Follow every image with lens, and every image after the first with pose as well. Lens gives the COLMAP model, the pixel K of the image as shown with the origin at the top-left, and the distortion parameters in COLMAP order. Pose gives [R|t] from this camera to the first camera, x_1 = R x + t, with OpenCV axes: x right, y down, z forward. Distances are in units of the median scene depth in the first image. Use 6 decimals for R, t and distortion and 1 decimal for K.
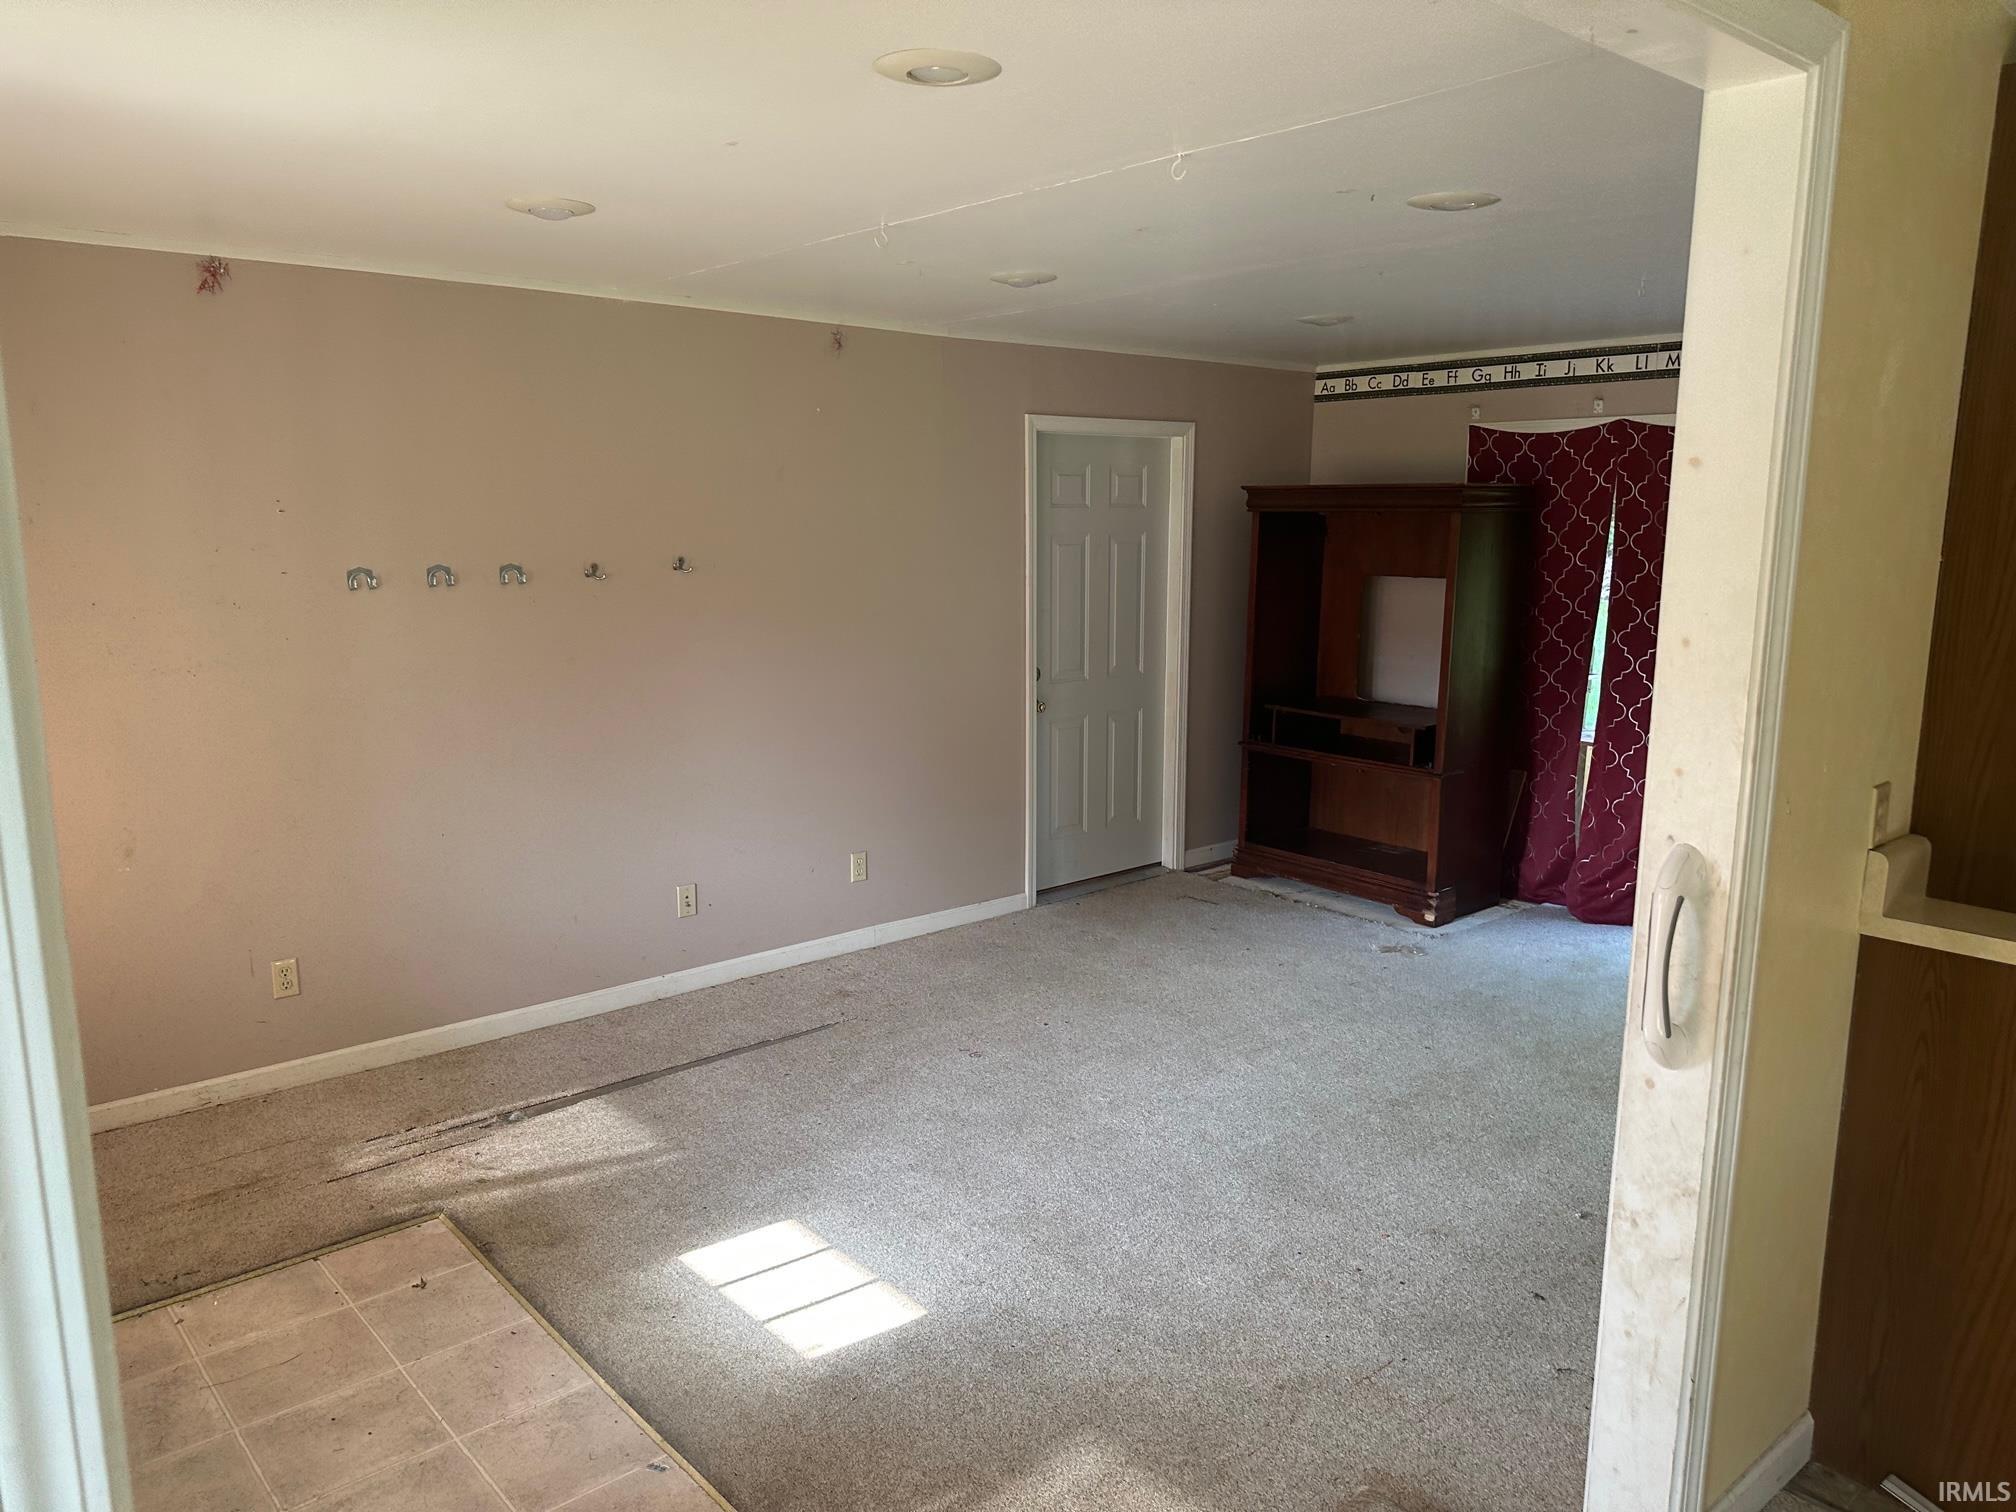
lens RADIAL K [[1421.2, 0, 995.4], [0, 1421.2, 762.8], [0, 0, 1]] dist [0.059392, -0.066378]
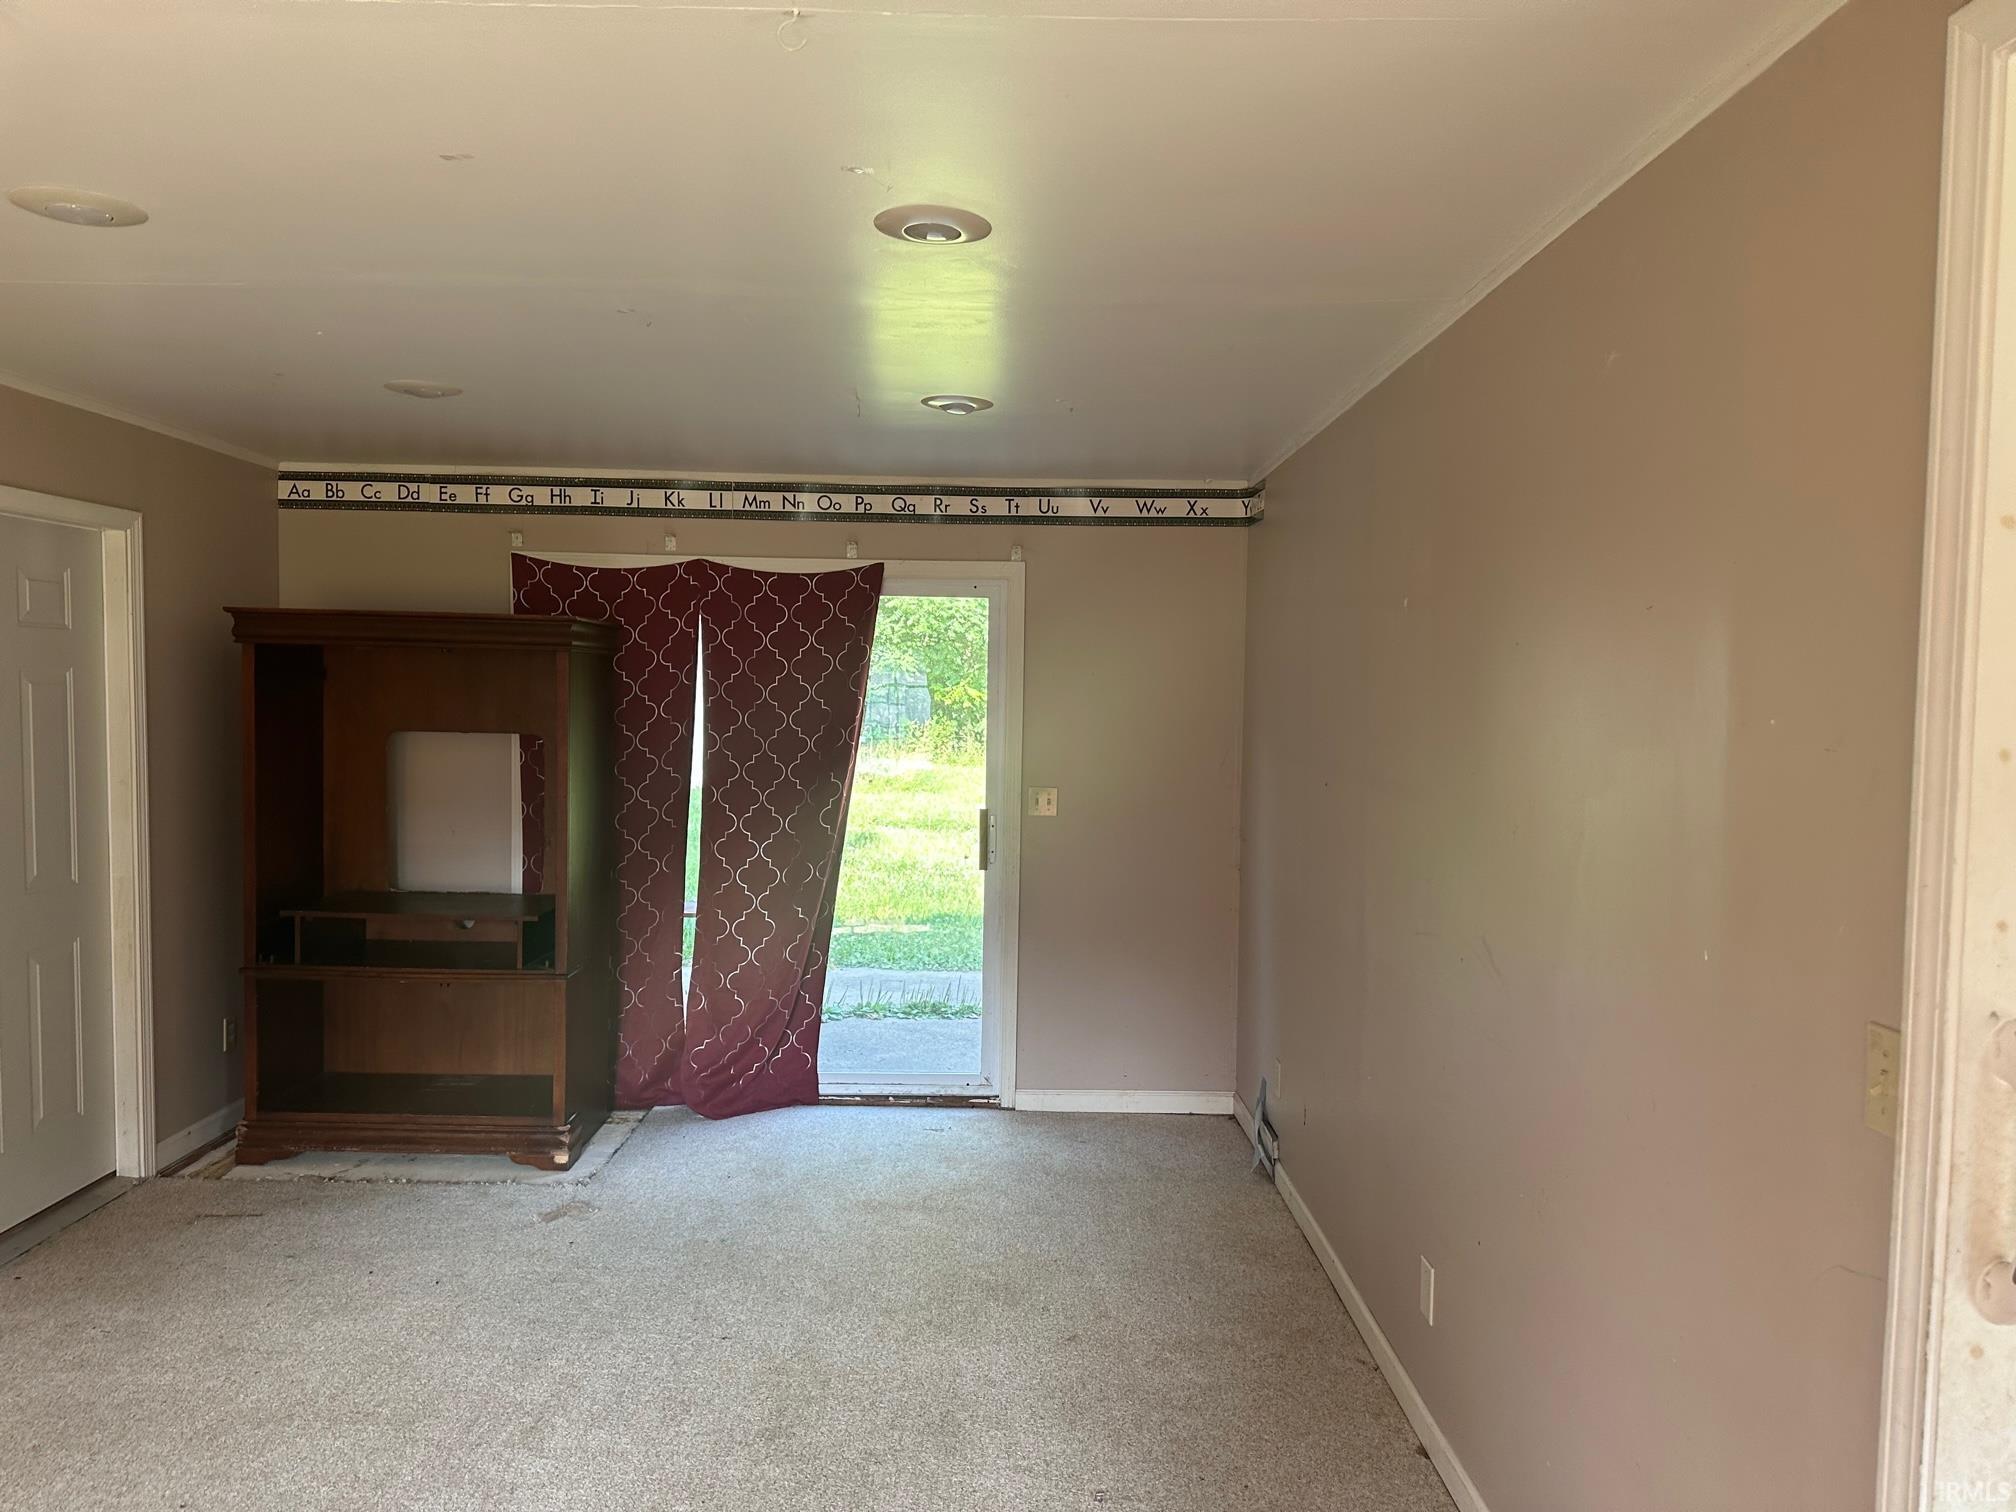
lens RADIAL K [[1421.2, 0, 1018.1], [0, 1421.2, 757.4], [0, 0, 1]] dist [0.059392, -0.066378]
pose [[0.640930, -0.025218, 0.767185, -0.127483], [0.118067, 0.990805, -0.066068, -0.027103], [-0.758465, 0.132924, 0.638014, 0.261405]]
